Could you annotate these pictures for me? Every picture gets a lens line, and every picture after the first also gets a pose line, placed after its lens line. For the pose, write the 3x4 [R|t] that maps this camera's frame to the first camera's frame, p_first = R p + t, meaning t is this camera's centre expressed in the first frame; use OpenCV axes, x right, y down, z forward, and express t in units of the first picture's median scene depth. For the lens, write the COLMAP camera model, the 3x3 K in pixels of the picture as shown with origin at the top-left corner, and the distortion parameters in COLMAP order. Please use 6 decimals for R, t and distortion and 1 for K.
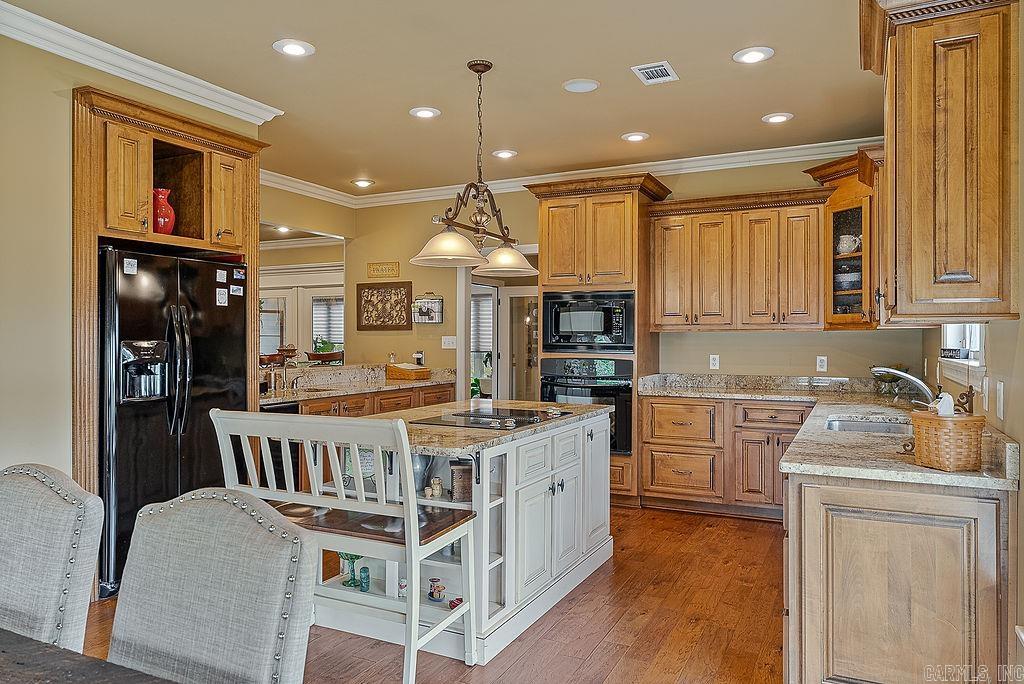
lens RADIAL K [[711.3, 0, 516.1], [0, 711.3, 343.7], [0, 0, 1]] dist [-0.003392, 0.004995]
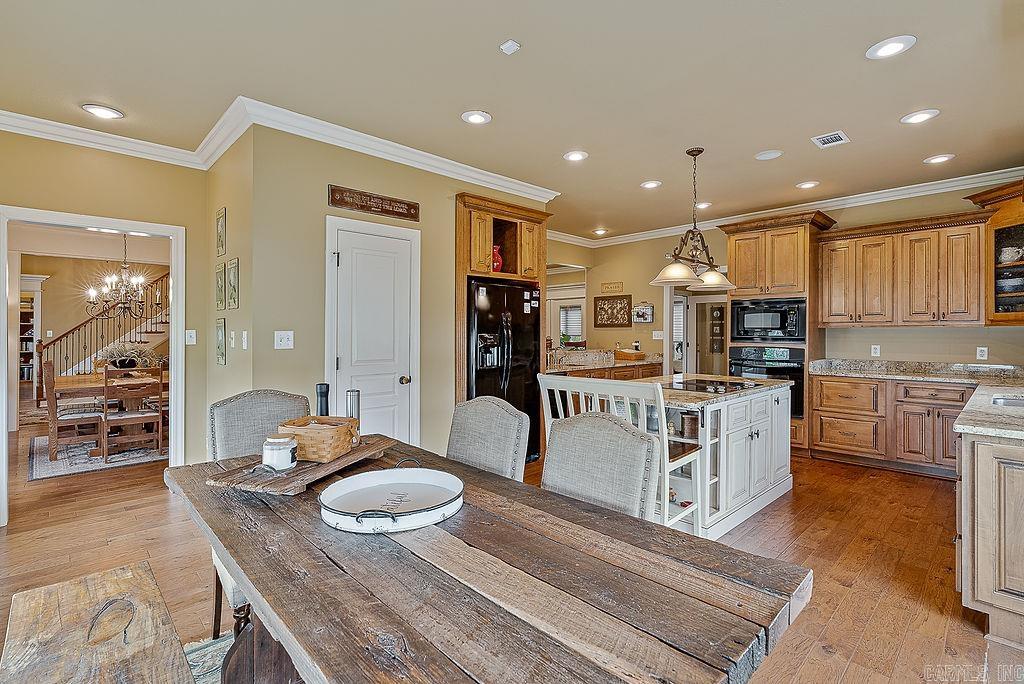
lens RADIAL K [[484.7, 0, 506.7], [0, 484.7, 335.4], [0, 0, 1]] dist [-0.009963, 0.004130]
pose [[0.935136, 0.002183, -0.354282, -0.055901], [-0.002544, 0.999997, -0.000555, -0.000065], [0.354280, 0.001420, 0.935138, -0.089042]]
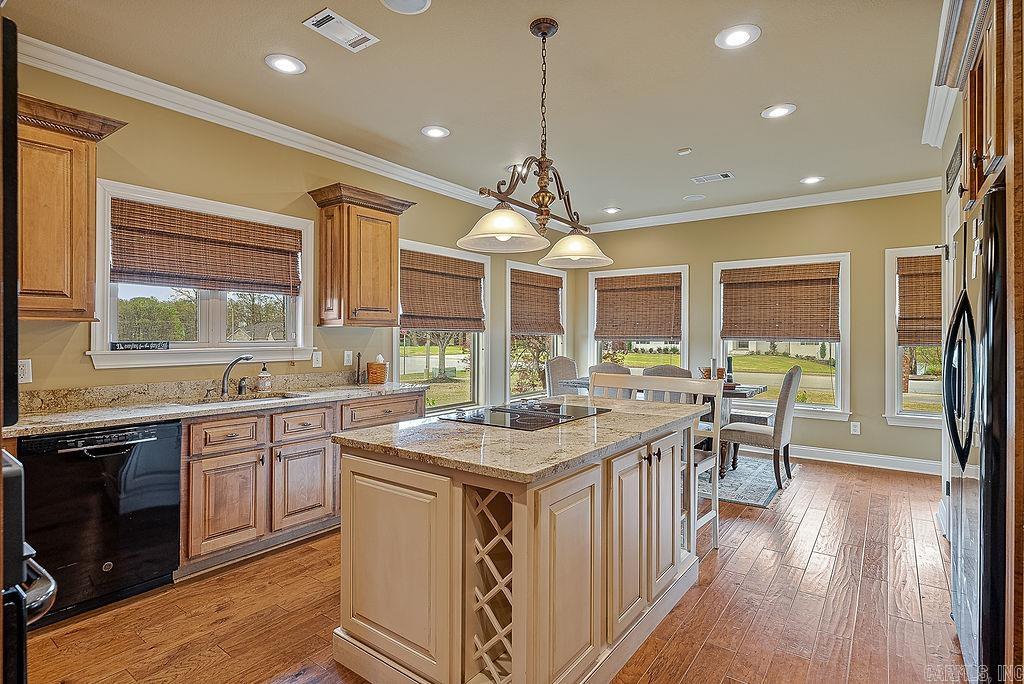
lens RADIAL K [[515.6, 0, 505.3], [0, 515.6, 332.6], [0, 0, 1]] dist [-0.004703, 0.000967]
pose [[0.984974, -0.005030, -0.172630, 0.010363], [0.002588, 0.999893, -0.014367, -0.003676], [0.172684, 0.013704, 0.984882, 0.348265]]
